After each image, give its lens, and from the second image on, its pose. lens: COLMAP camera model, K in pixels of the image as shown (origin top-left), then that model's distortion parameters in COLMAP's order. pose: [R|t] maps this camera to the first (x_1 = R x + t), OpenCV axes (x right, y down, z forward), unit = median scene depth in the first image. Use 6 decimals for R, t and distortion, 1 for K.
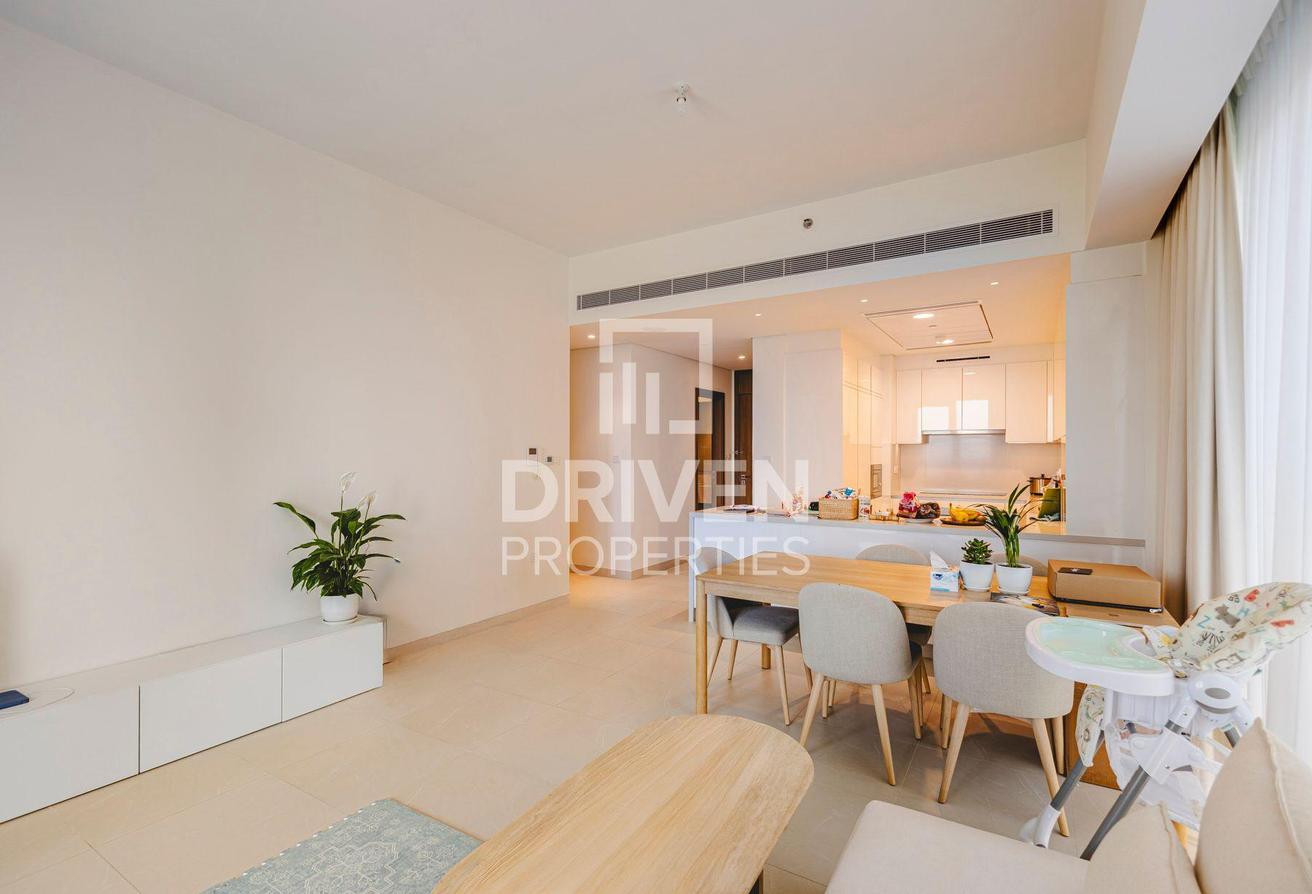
lens RADIAL K [[609.1, 0, 656.0], [0, 609.1, 447.0], [0, 0, 1]] dist [0.001379, 0.000021]
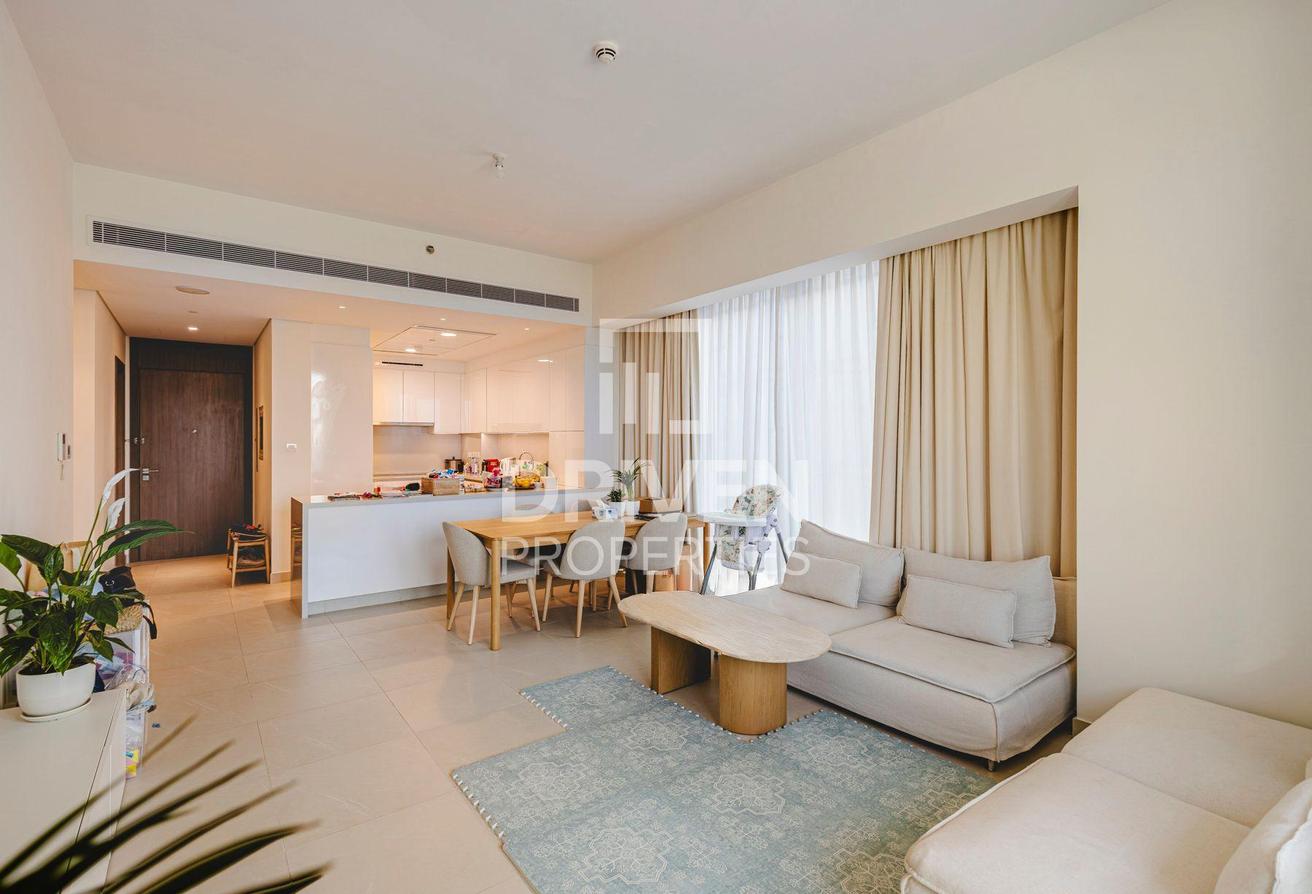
lens RADIAL K [[609.1, 0, 656.0], [0, 609.1, 447.0], [0, 0, 1]] dist [0.001379, 0.000021]
pose [[0.333167, -0.013158, 0.942776, -0.756089], [-0.007097, 0.999839, 0.016462, -0.003466], [-0.942841, -0.012175, 0.333020, 0.186253]]
